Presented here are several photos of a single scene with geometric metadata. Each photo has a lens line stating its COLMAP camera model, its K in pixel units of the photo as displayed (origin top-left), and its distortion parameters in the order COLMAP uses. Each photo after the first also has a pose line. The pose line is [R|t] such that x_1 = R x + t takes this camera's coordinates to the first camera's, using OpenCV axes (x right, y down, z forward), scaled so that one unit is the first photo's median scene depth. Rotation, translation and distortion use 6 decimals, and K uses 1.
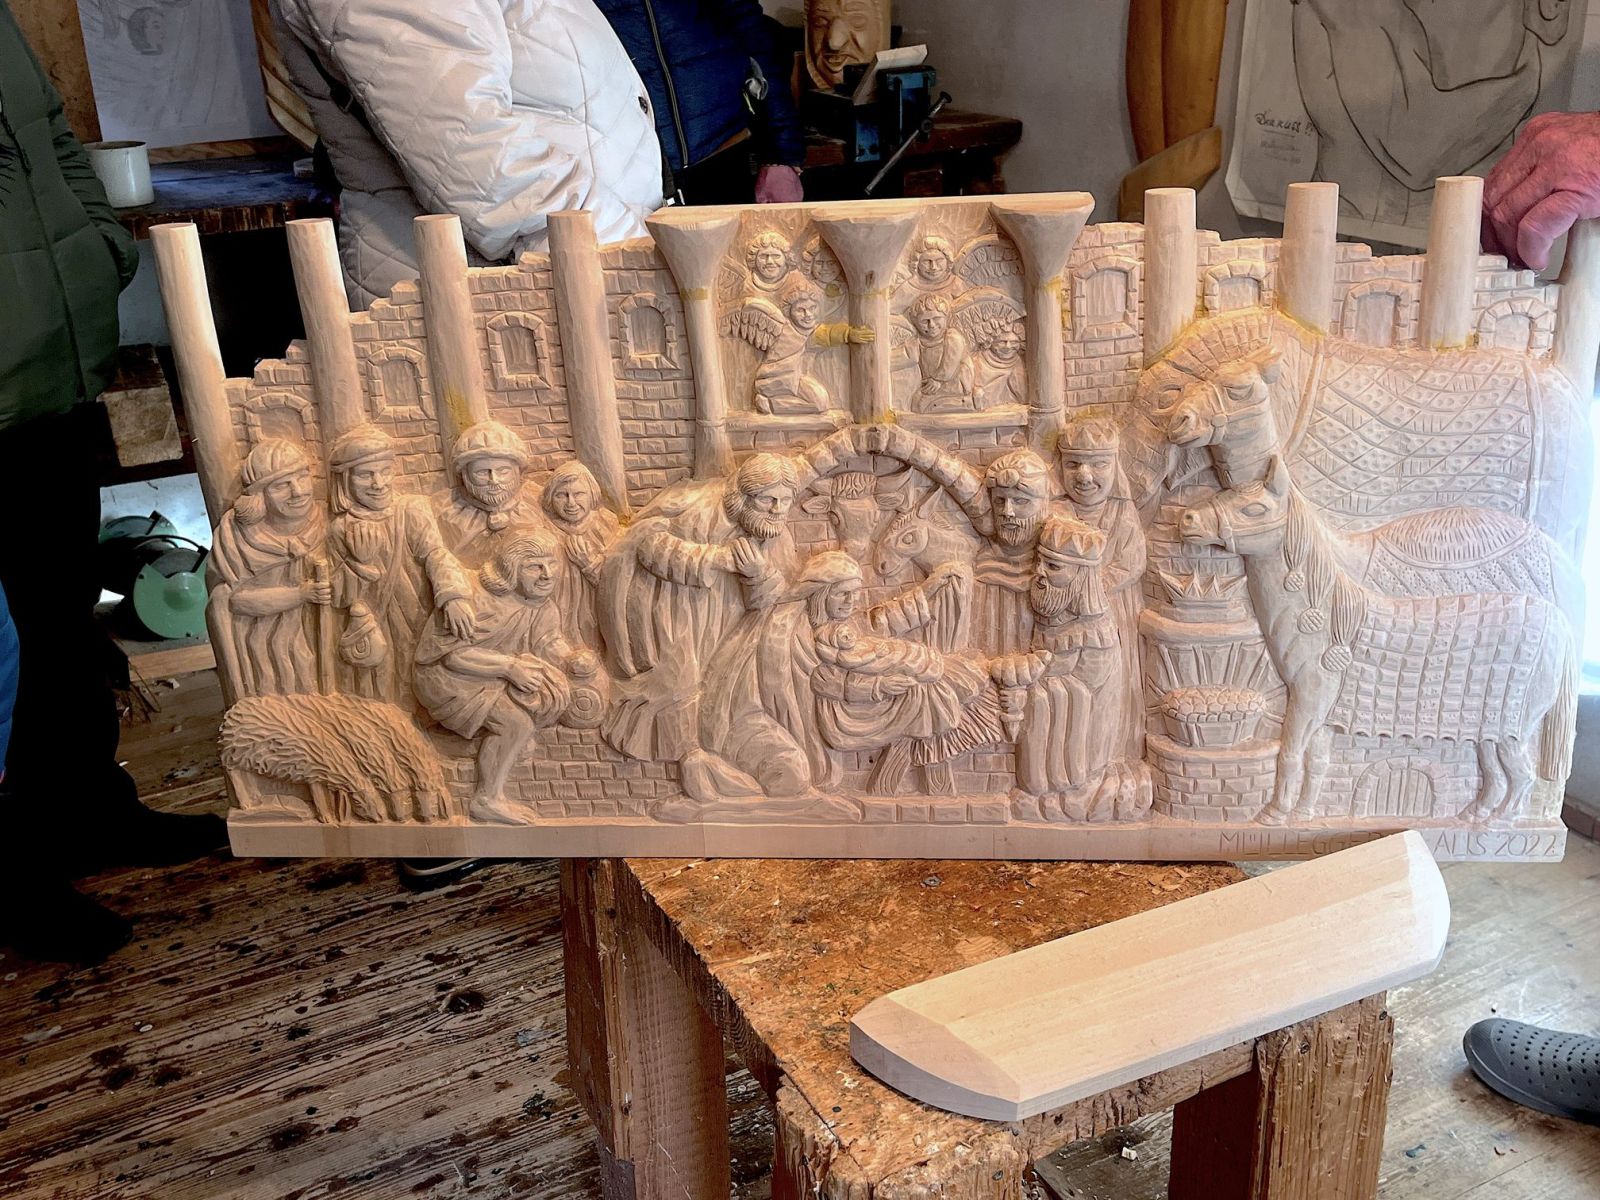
lens RADIAL K [[1535.9, 0, 798.8], [0, 1535.9, 597.7], [0, 0, 1]] dist [-0.000595, 0.000000]
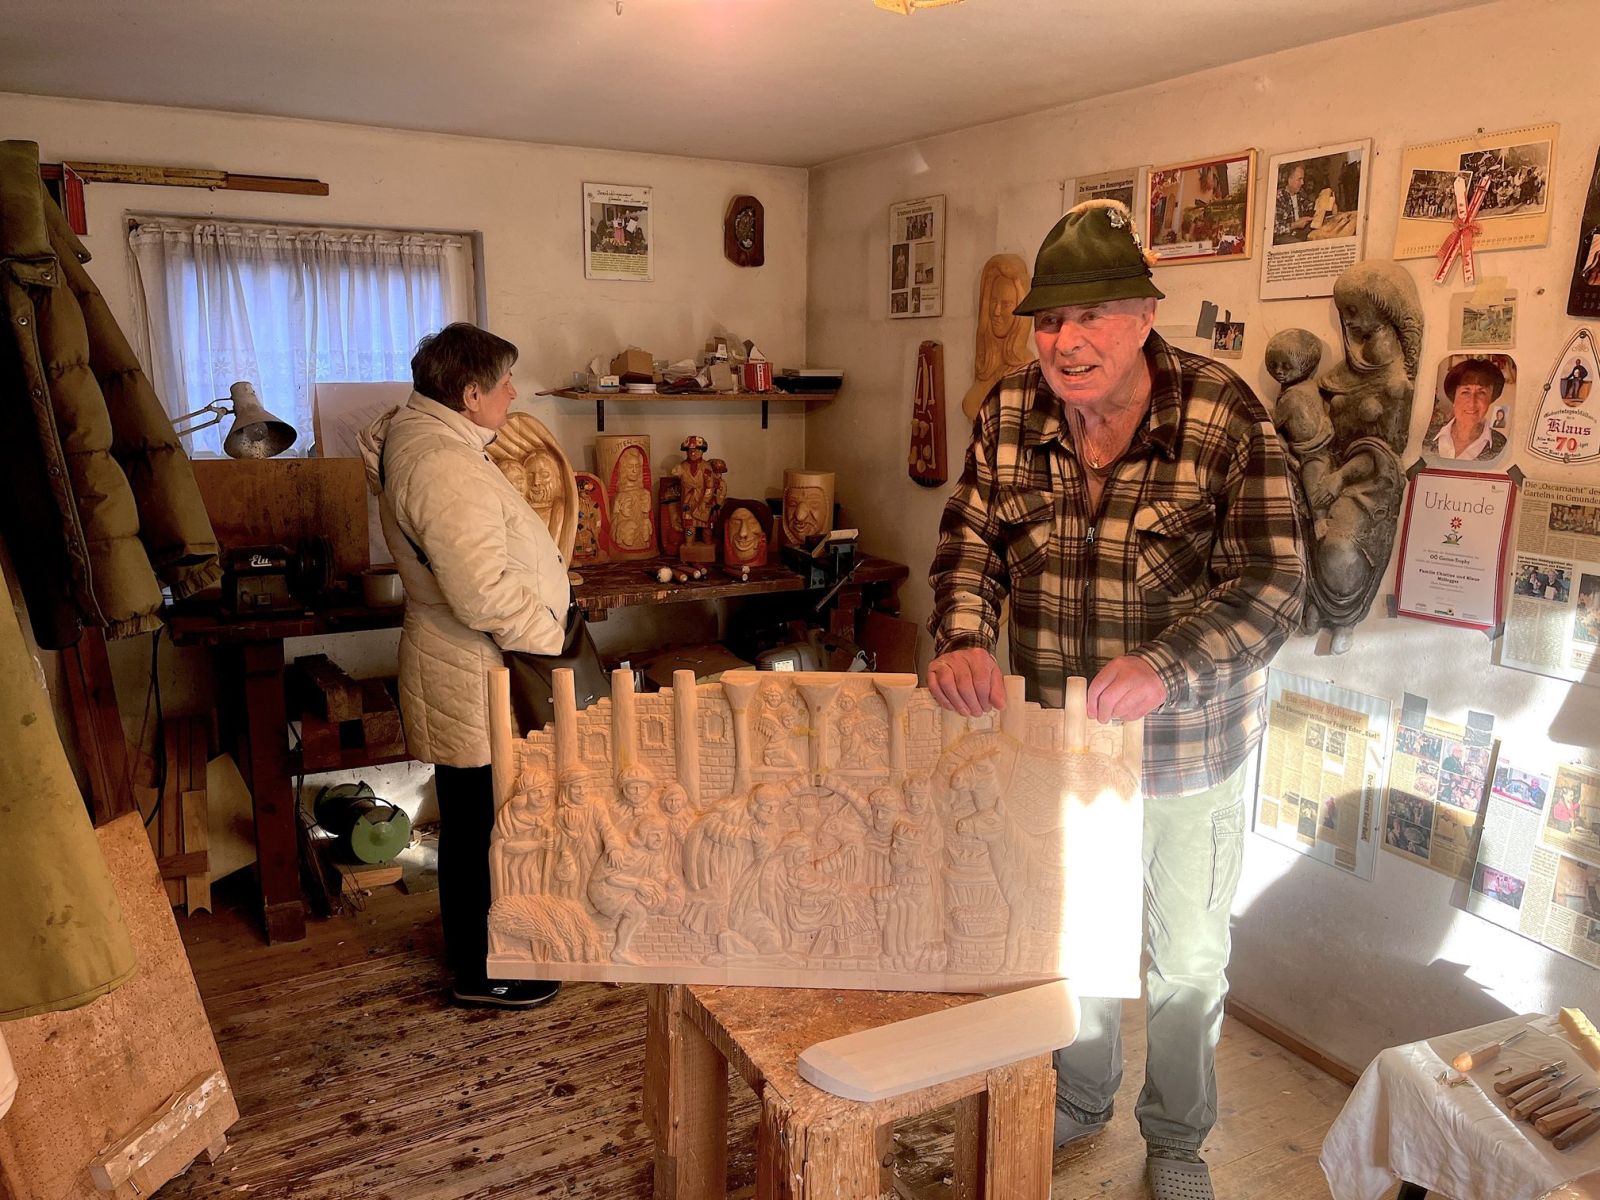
lens RADIAL K [[1219.4, 0, 812.5], [0, 1219.4, 597.9], [0, 0, 1]] dist [0.057418, -0.079169]
pose [[0.997974, 0.045109, 0.044860, -0.044983], [-0.035309, 0.979311, -0.199255, -0.011713], [-0.052920, 0.197267, 0.978920, -0.688645]]
